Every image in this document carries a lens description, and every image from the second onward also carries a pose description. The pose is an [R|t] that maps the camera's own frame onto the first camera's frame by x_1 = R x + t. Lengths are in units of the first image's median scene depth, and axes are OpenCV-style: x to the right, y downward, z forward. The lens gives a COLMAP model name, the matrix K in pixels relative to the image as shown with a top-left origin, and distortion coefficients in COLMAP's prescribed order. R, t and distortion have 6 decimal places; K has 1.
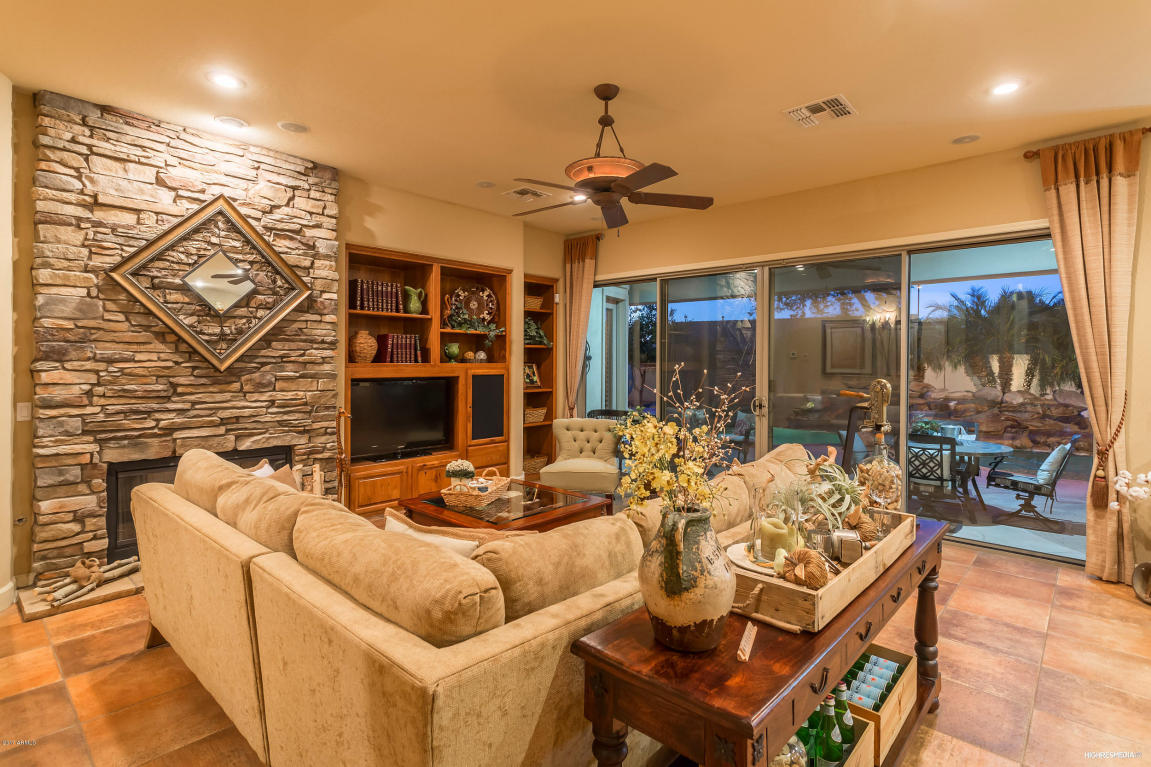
lens RADIAL K [[567.5, 0, 569.6], [0, 567.5, 361.8], [0, 0, 1]] dist [0.007618, 0.000496]
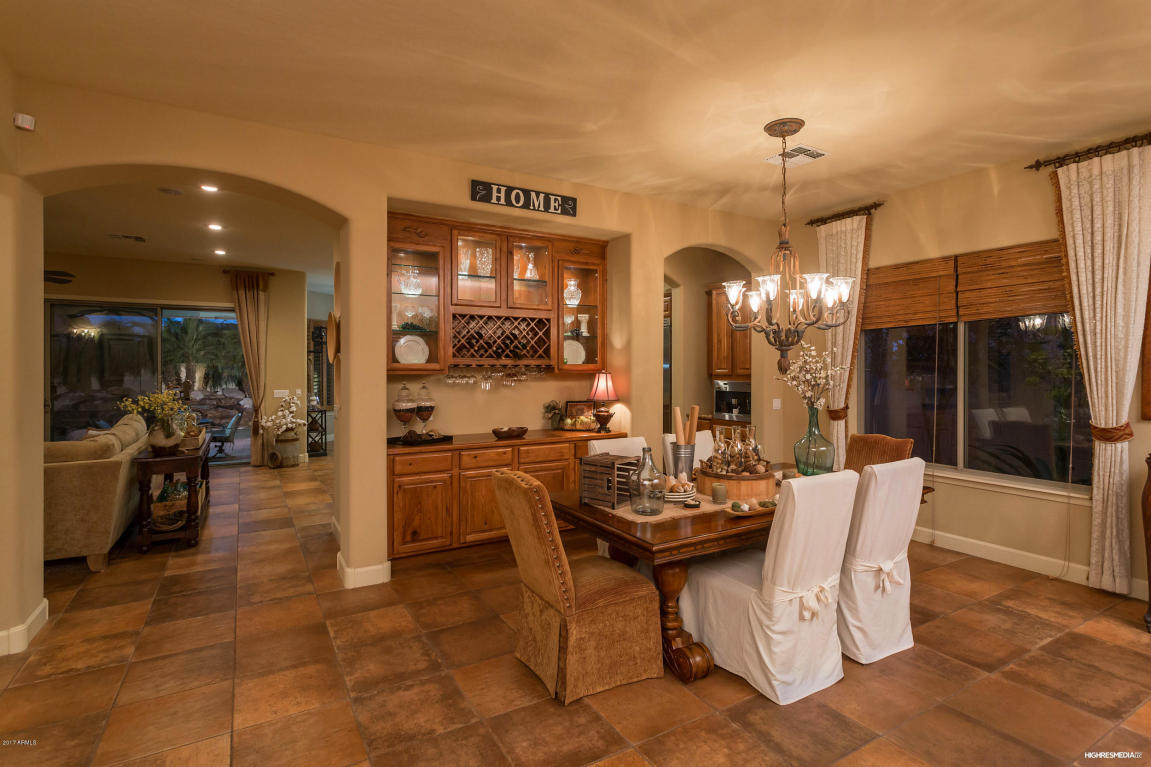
lens RADIAL K [[567.5, 0, 577.9], [0, 567.5, 373.6], [0, 0, 1]] dist [0.007618, 0.000496]
pose [[0.287531, -0.015194, 0.957651, -0.185040], [0.004014, 0.999884, 0.014659, -0.003616], [-0.957763, -0.000371, 0.287559, -0.187222]]
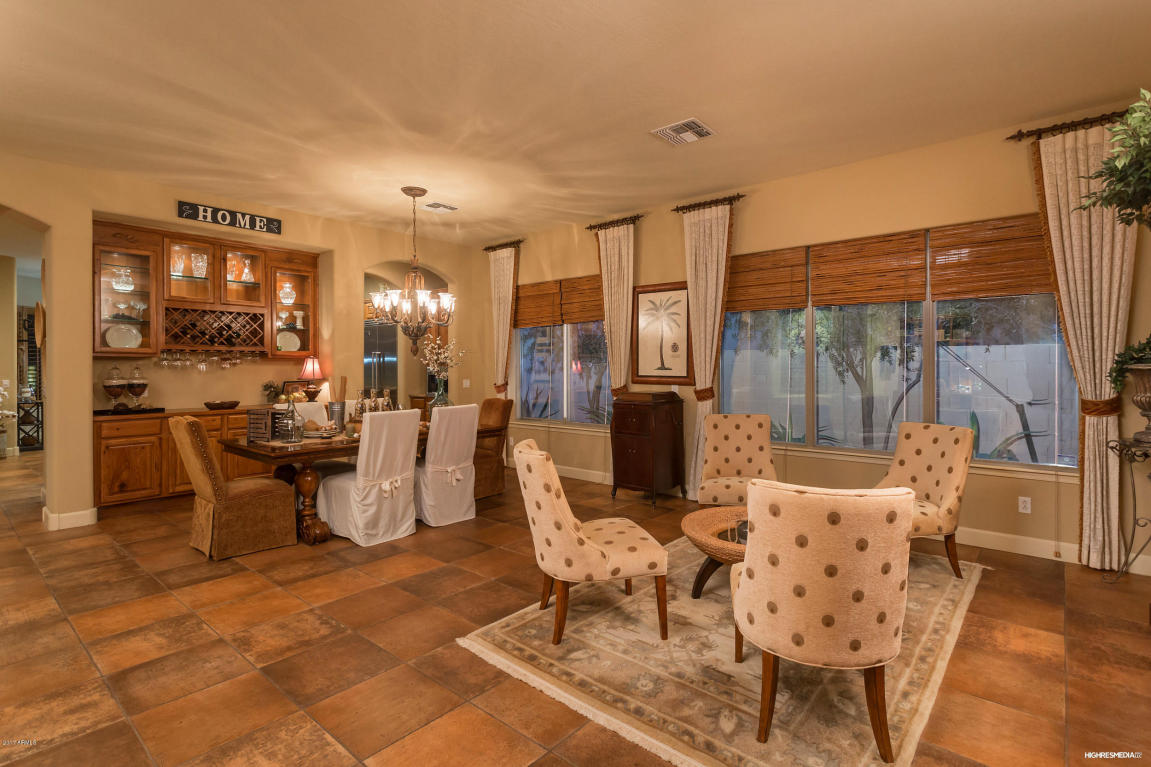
lens RADIAL K [[567.5, 0, 586.4], [0, 567.5, 371.2], [0, 0, 1]] dist [0.007618, 0.000496]
pose [[-0.037618, -0.014309, 0.999190, -0.419159], [0.003652, 0.999889, 0.014457, 0.016295], [-0.999286, 0.004193, -0.037562, -0.420737]]
